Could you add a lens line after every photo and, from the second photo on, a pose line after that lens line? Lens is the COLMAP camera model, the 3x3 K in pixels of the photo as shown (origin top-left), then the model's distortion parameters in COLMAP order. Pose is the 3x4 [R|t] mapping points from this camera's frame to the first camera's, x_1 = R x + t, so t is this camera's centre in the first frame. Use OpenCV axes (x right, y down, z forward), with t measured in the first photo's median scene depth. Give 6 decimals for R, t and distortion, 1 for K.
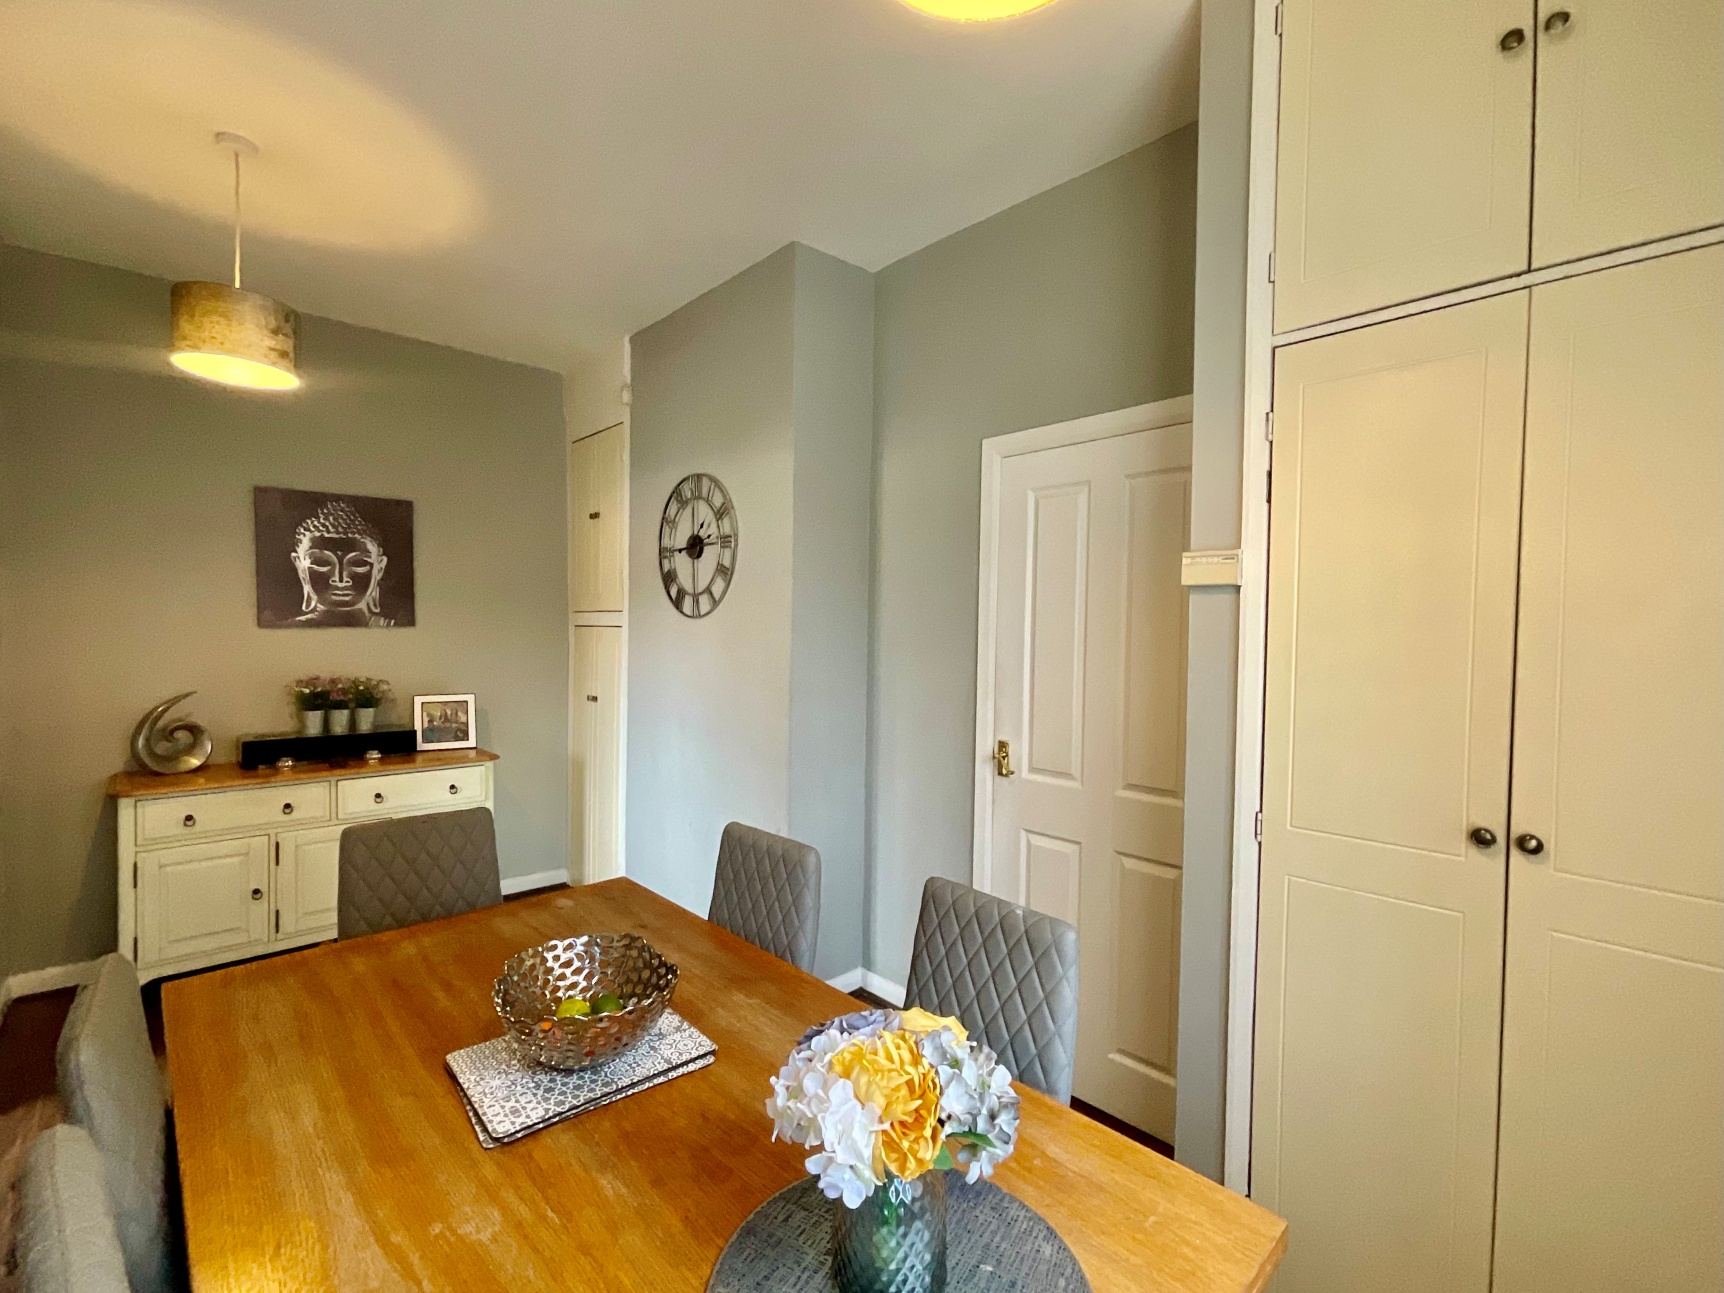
lens RADIAL K [[775.3, 0, 856.7], [0, 775.3, 646.9], [0, 0, 1]] dist [-0.001573, -0.000160]
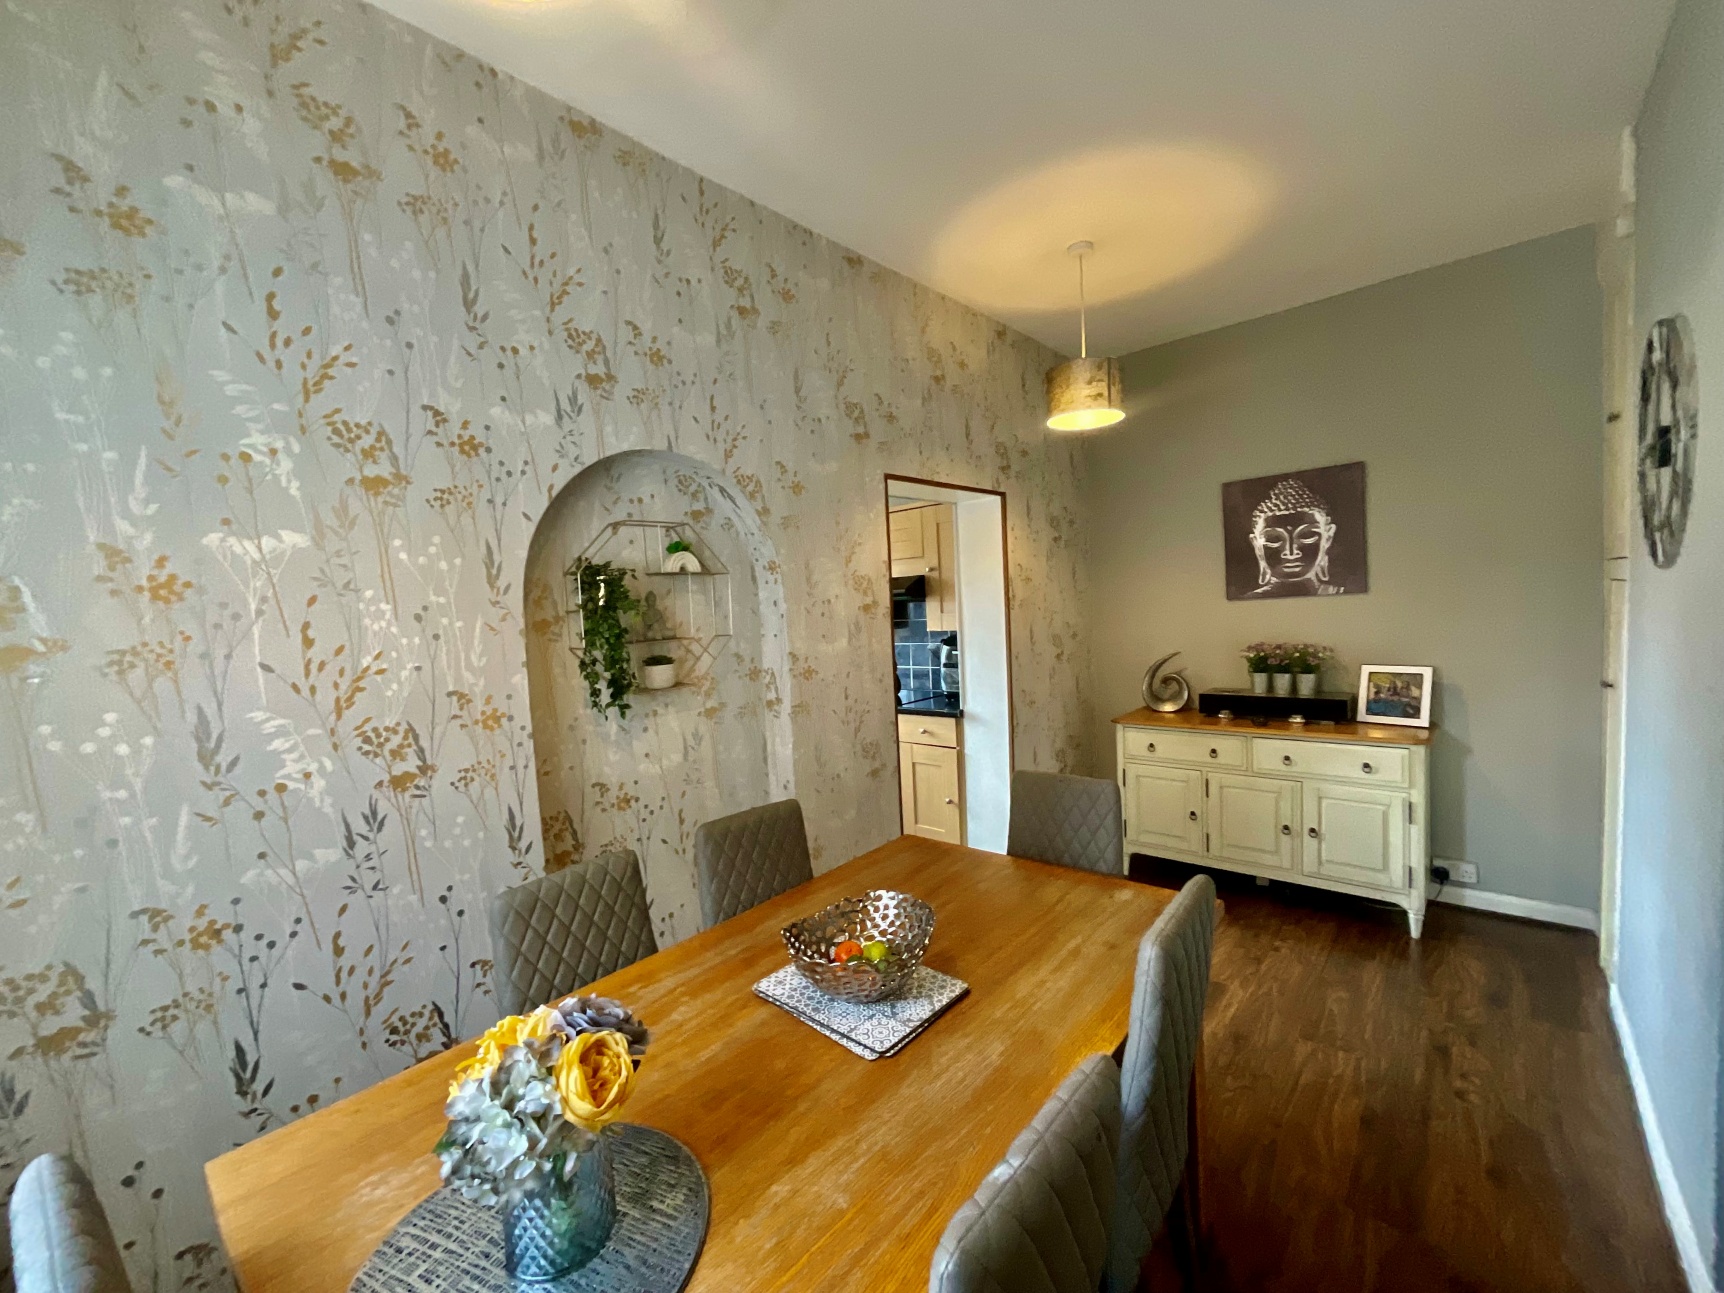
lens RADIAL K [[693.9, 0, 856.3], [0, 693.9, 650.1], [0, 0, 1]] dist [0.002953, -0.001377]
pose [[0.107213, 0.046881, -0.993130, 0.236449], [0.032558, 0.998186, 0.050635, -0.020752], [0.993703, -0.037763, 0.105493, 0.299231]]
